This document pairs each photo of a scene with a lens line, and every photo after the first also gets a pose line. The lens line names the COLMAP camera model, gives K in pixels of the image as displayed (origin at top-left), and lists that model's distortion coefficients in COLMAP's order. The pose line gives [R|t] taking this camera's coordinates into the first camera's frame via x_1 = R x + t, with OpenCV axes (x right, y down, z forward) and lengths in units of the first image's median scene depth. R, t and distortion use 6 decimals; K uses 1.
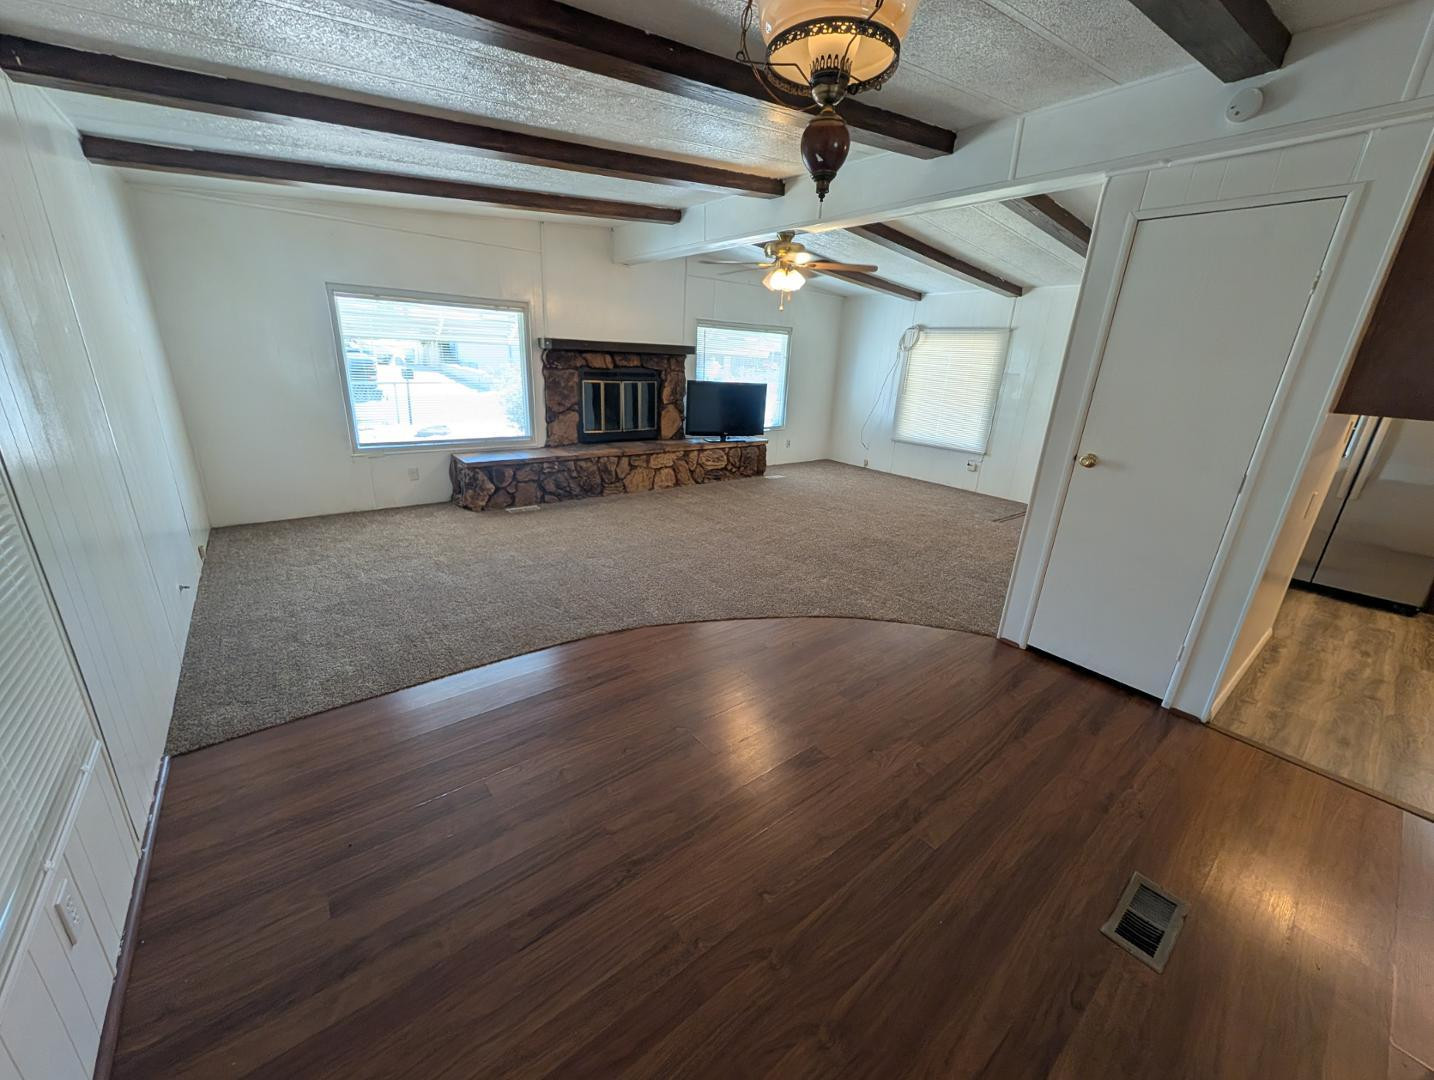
lens RADIAL K [[549.6, 0, 723.1], [0, 549.6, 549.3], [0, 0, 1]] dist [0.000351, -0.000044]
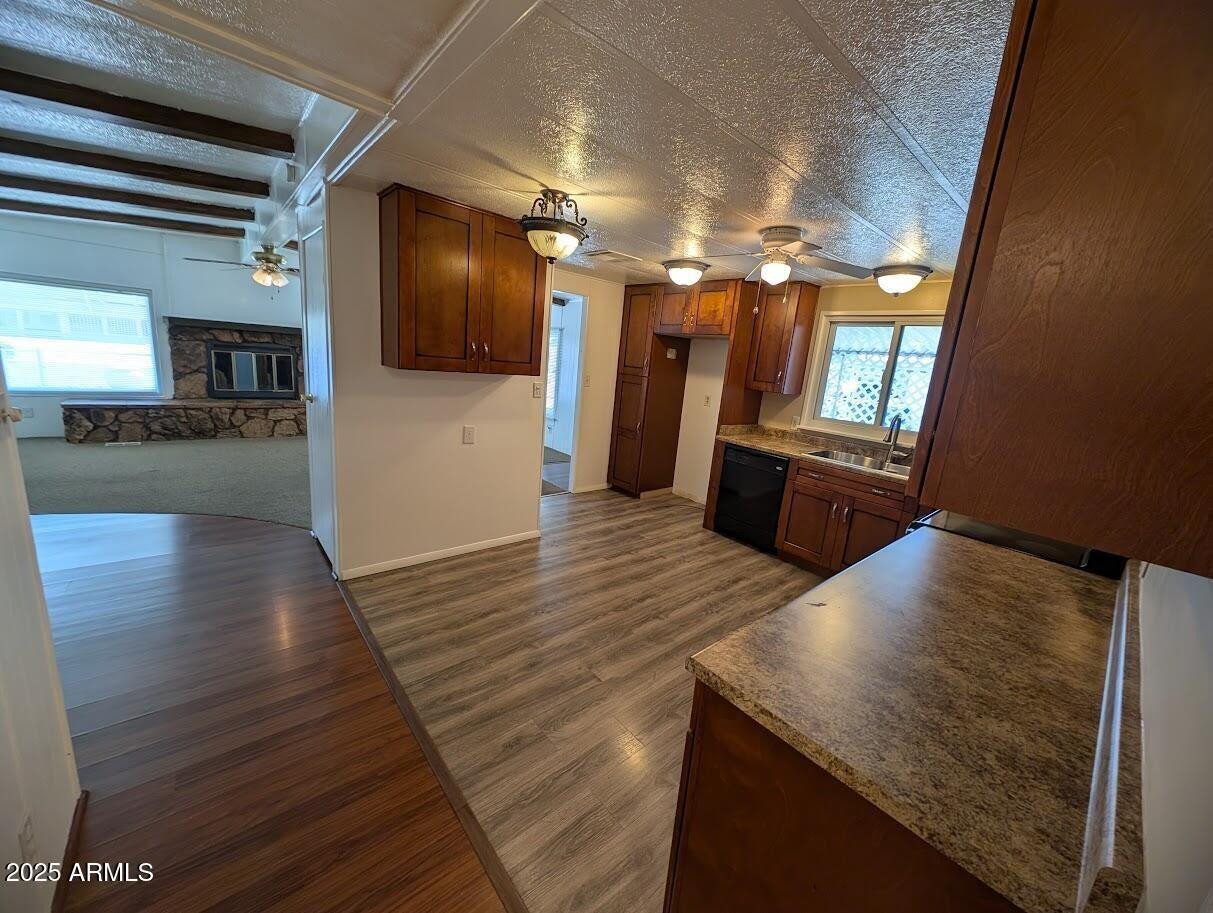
lens RADIAL K [[460.9, 0, 610.9], [0, 460.9, 453.7], [0, 0, 1]] dist [0.016934, -0.007997]
pose [[0.998213, 0.031473, 0.050802, 1.128815], [-0.024552, 0.991008, -0.131529, 0.100386], [-0.054485, 0.130047, 0.990010, -0.190892]]
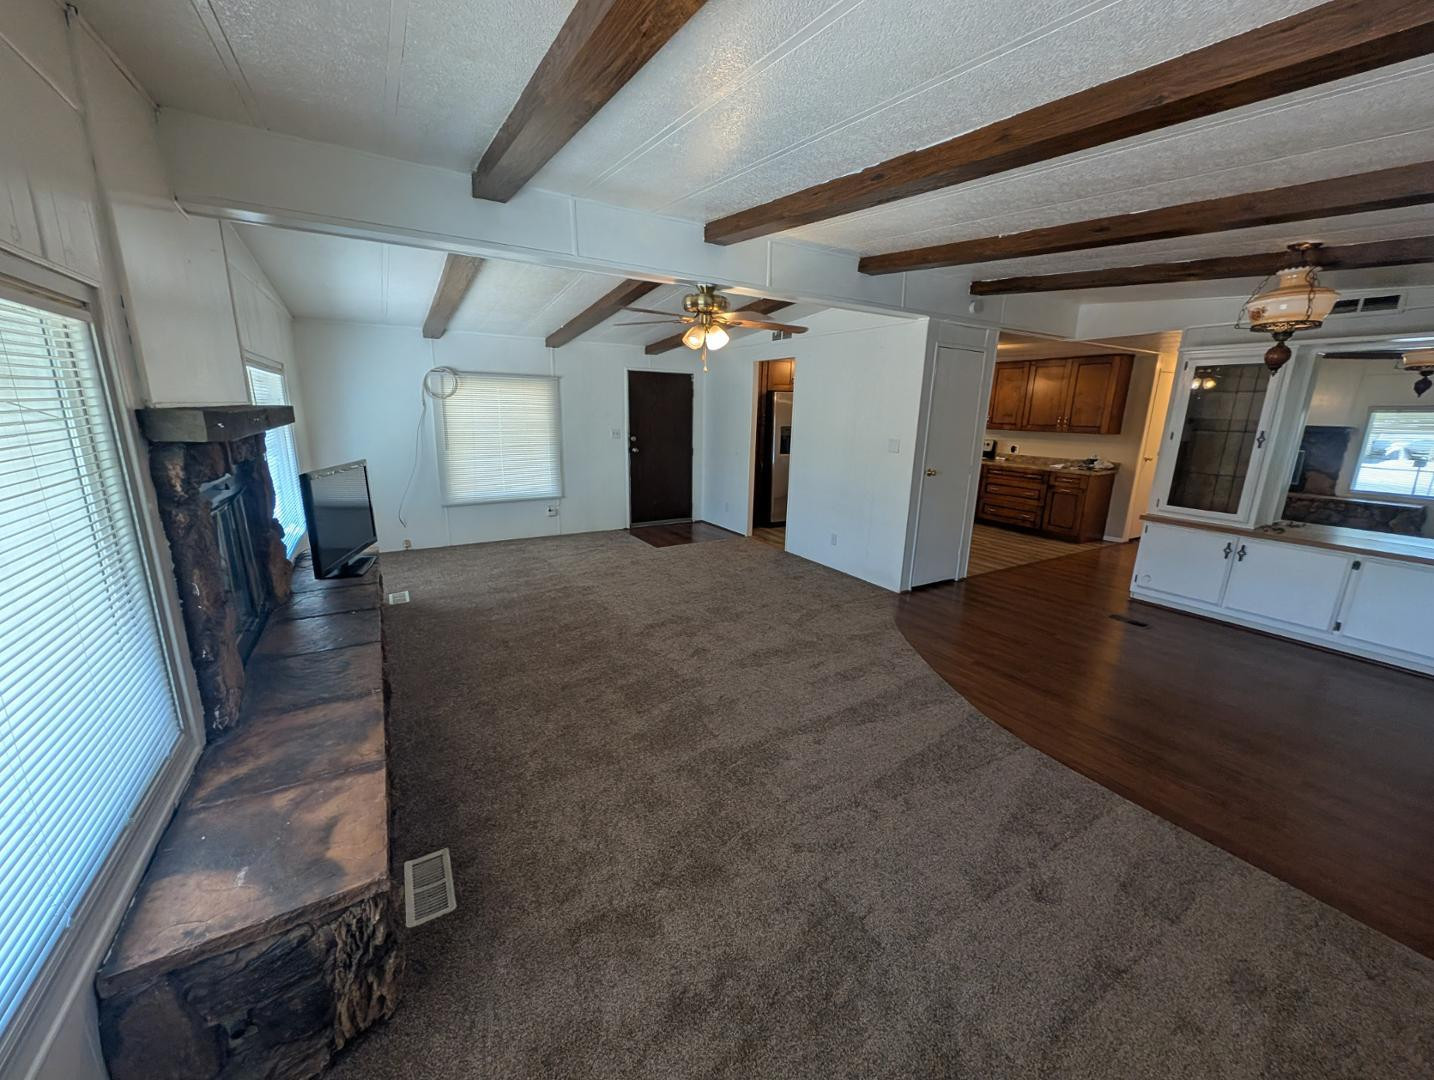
lens RADIAL K [[544.8, 0, 722.2], [0, 544.8, 536.7], [0, 0, 1]] dist [0.016934, -0.007997]
pose [[0.118886, -0.266979, 0.956341, -0.952577], [0.317991, 0.922678, 0.218051, -0.463286], [-0.940610, 0.278185, 0.194591, 1.090977]]
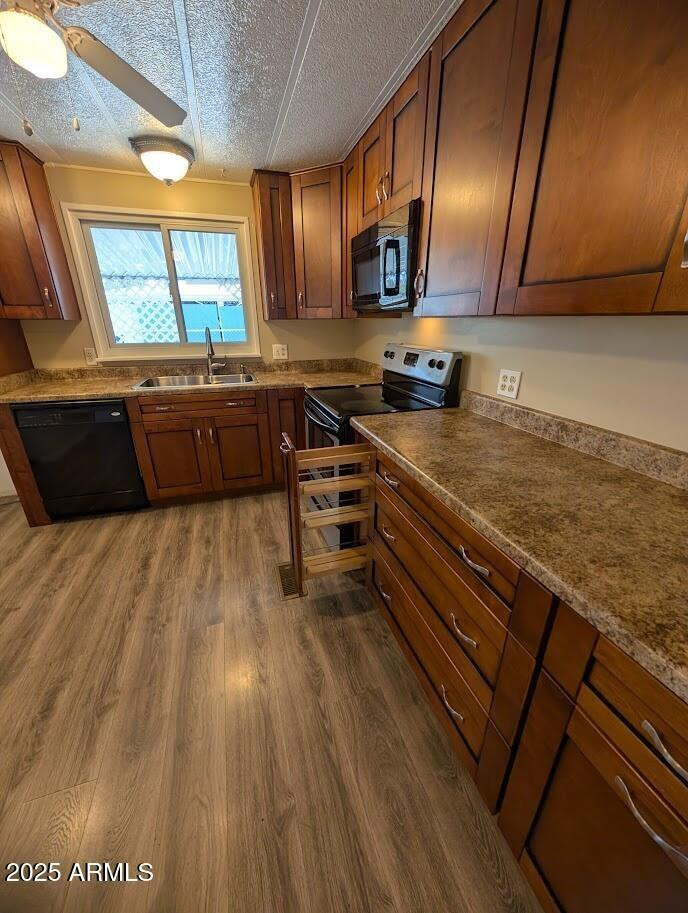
lens RADIAL K [[346.9, 0, 340.3], [0, 346.9, 453.2], [0, 0, 1]] dist [0.016934, -0.007997]
pose [[0.355658, -0.384651, 0.851793, 1.138313], [0.334761, 0.903343, 0.268153, 0.009310], [-0.872607, 0.189776, 0.450048, 0.232778]]
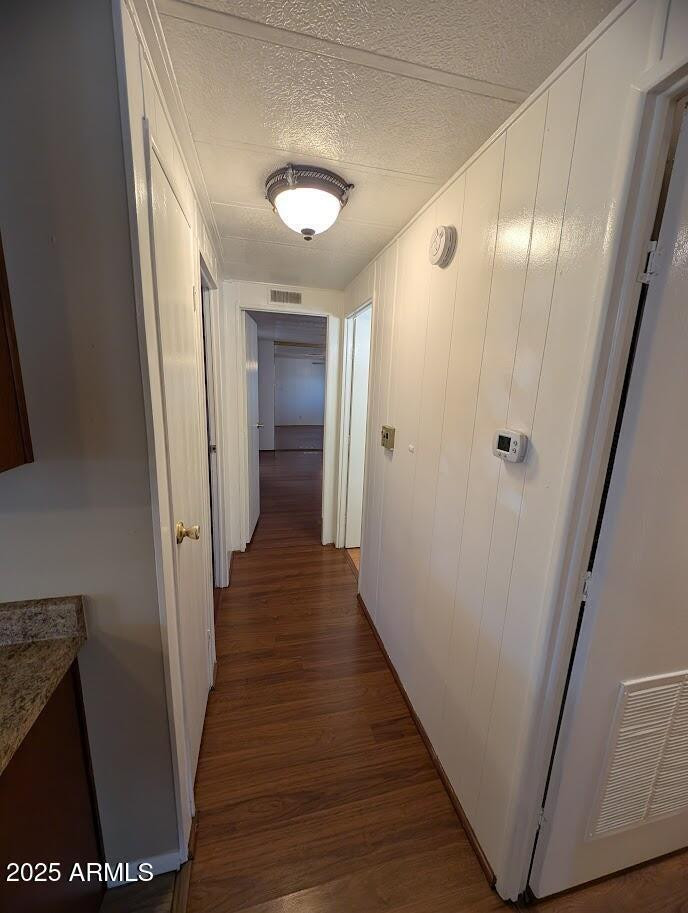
lens RADIAL K [[346.9, 0, 340.3], [0, 346.9, 453.2], [0, 0, 1]] dist [0.016934, -0.007997]
pose [[-0.898246, -0.166103, 0.406895, 1.049190], [0.070803, 0.859044, 0.506982, 0.003222], [-0.433752, 0.484203, -0.759872, 0.049835]]
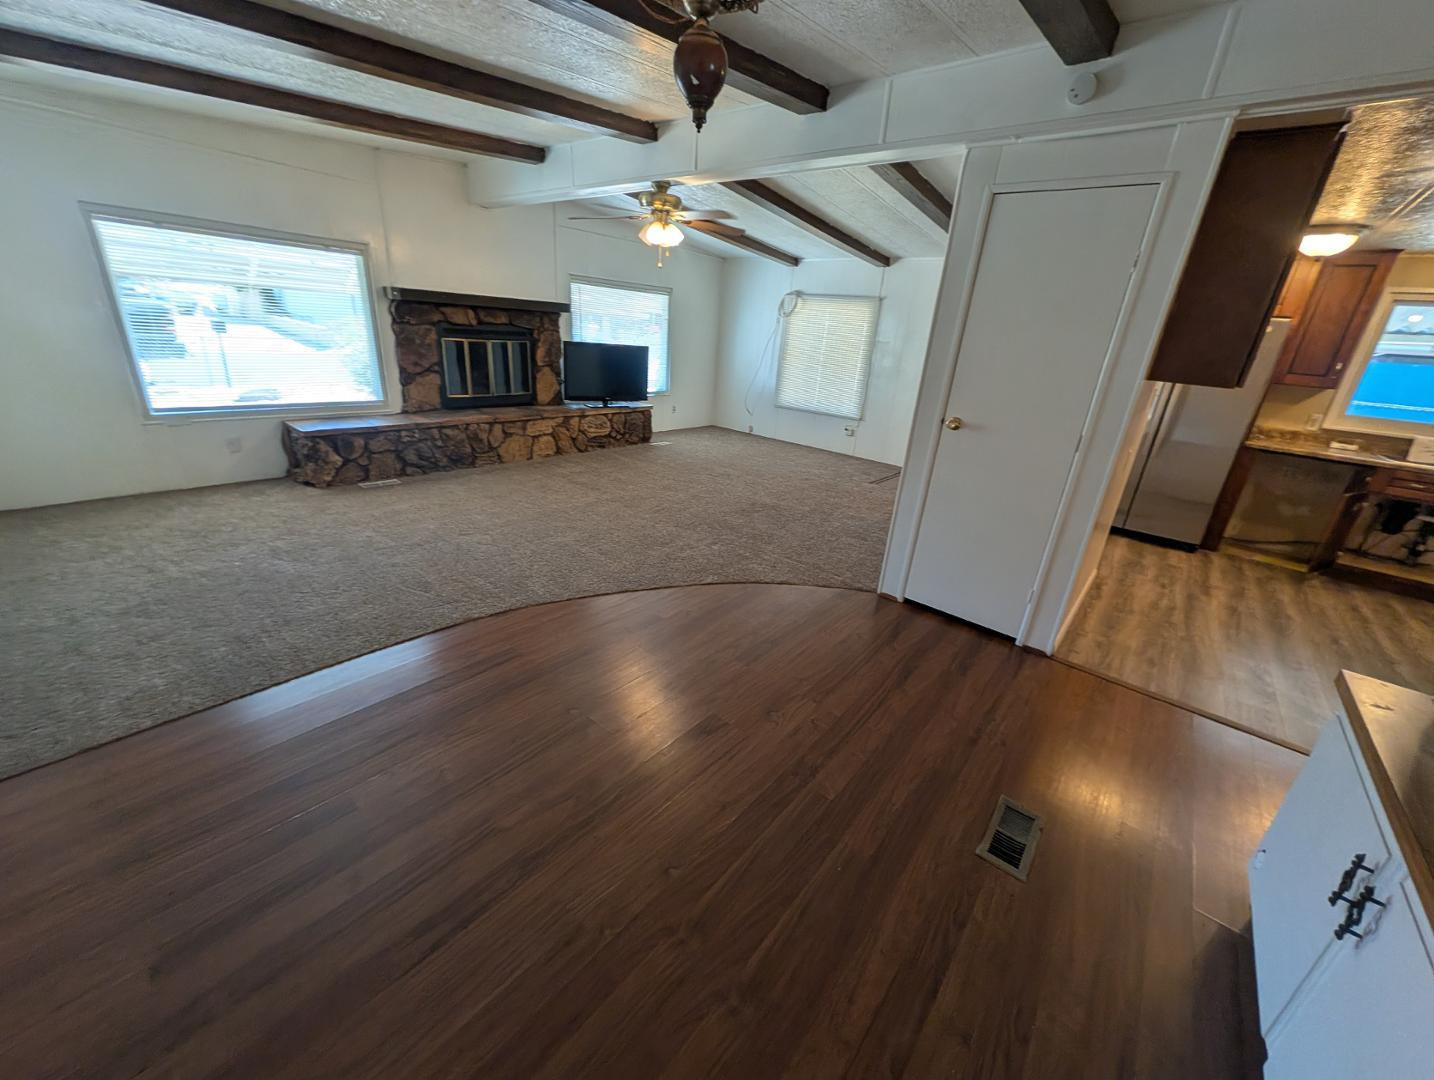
lens RADIAL K [[547.5, 0, 723.0], [0, 547.5, 548.2], [0, 0, 1]] dist [0.002878, 0.000167]
pose [[0.979396, -0.050283, 0.195588, 0.002413], [0.039118, 0.997399, 0.060536, -0.001476], [-0.198123, -0.051637, 0.978816, 0.026083]]
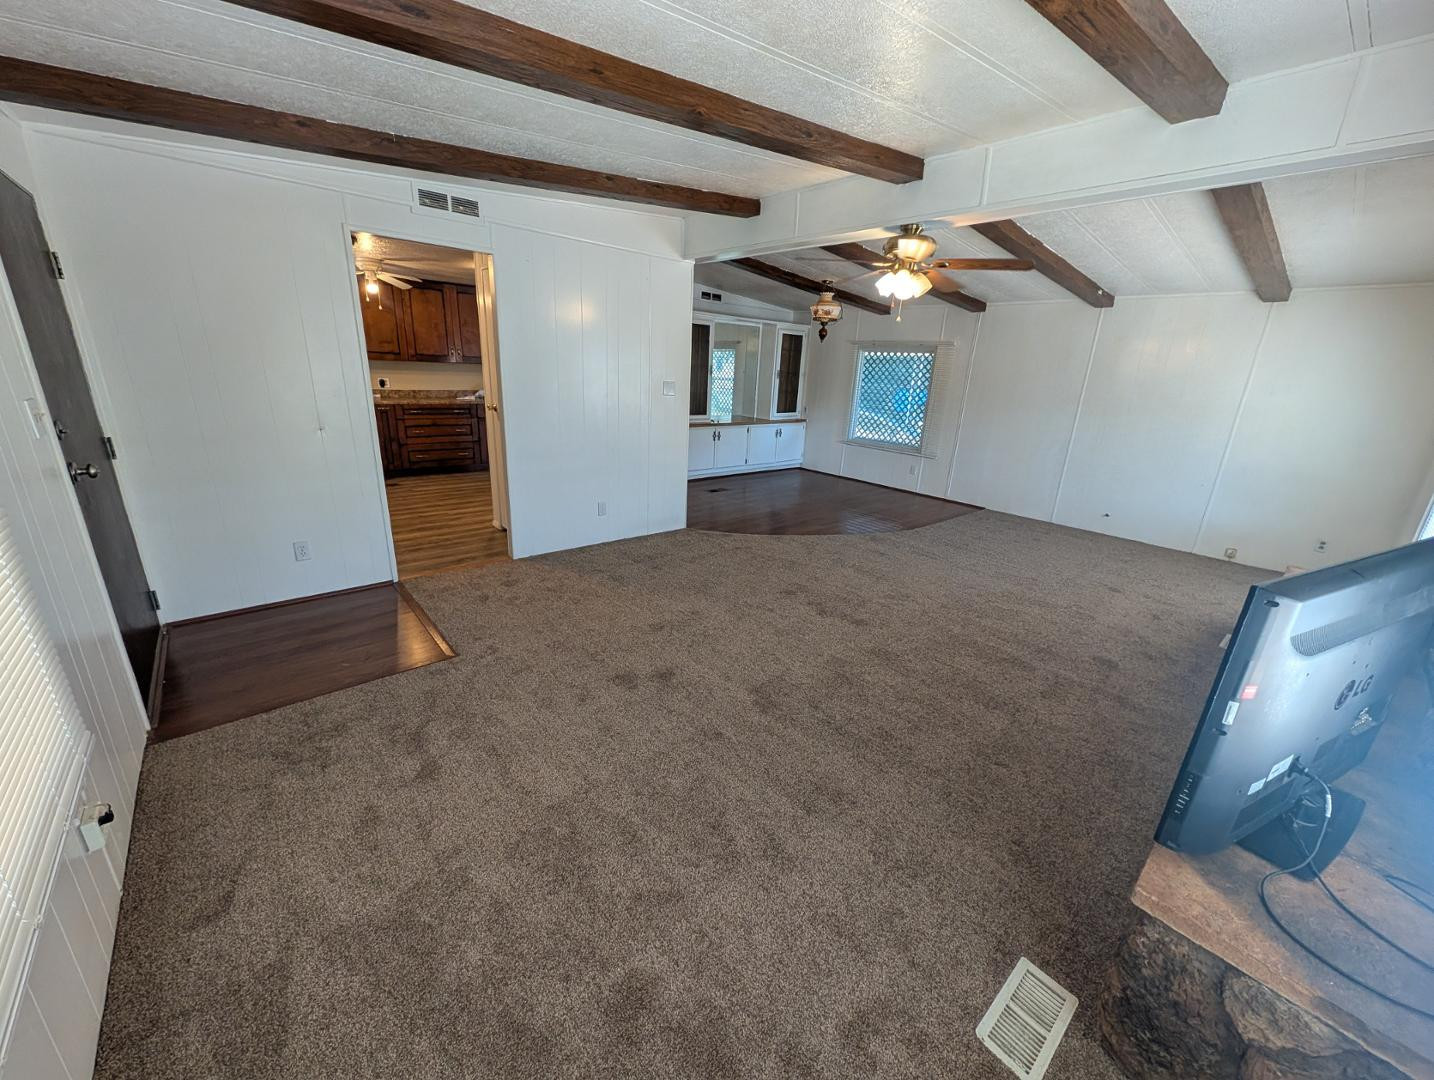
lens RADIAL K [[544.8, 0, 722.2], [0, 544.8, 536.7], [0, 0, 1]] dist [0.016934, -0.007997]
pose [[-0.994333, -0.072470, -0.077779, 0.495700], [-0.104712, 0.793996, 0.598837, -0.791500], [0.018359, 0.603588, -0.797085, 2.261317]]
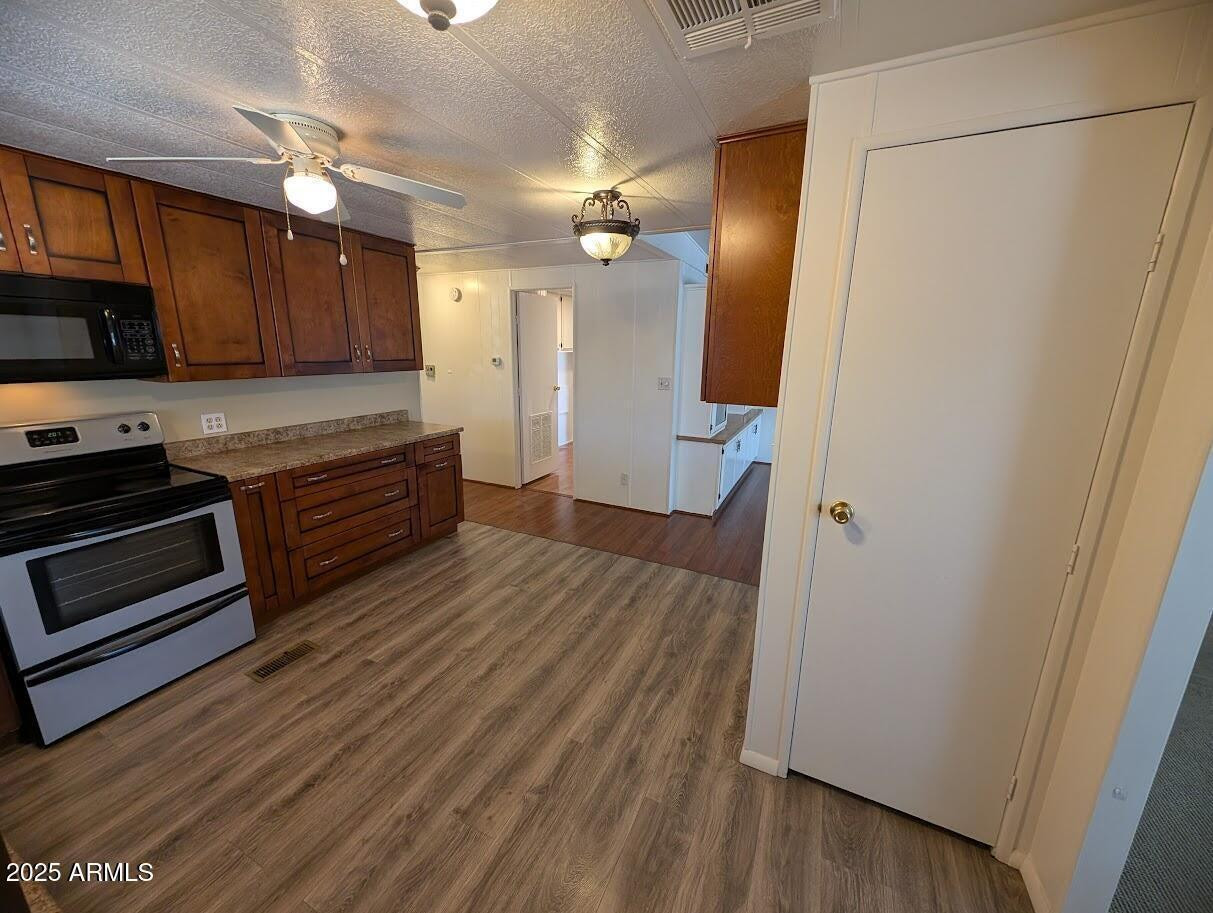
lens RADIAL K [[460.9, 0, 610.9], [0, 460.9, 453.7], [0, 0, 1]] dist [0.016934, -0.007997]
pose [[-0.895401, 0.038938, -0.443555, 1.382259], [-0.204939, 0.848339, 0.488182, -0.388366], [0.395294, 0.528020, -0.751623, 1.178588]]
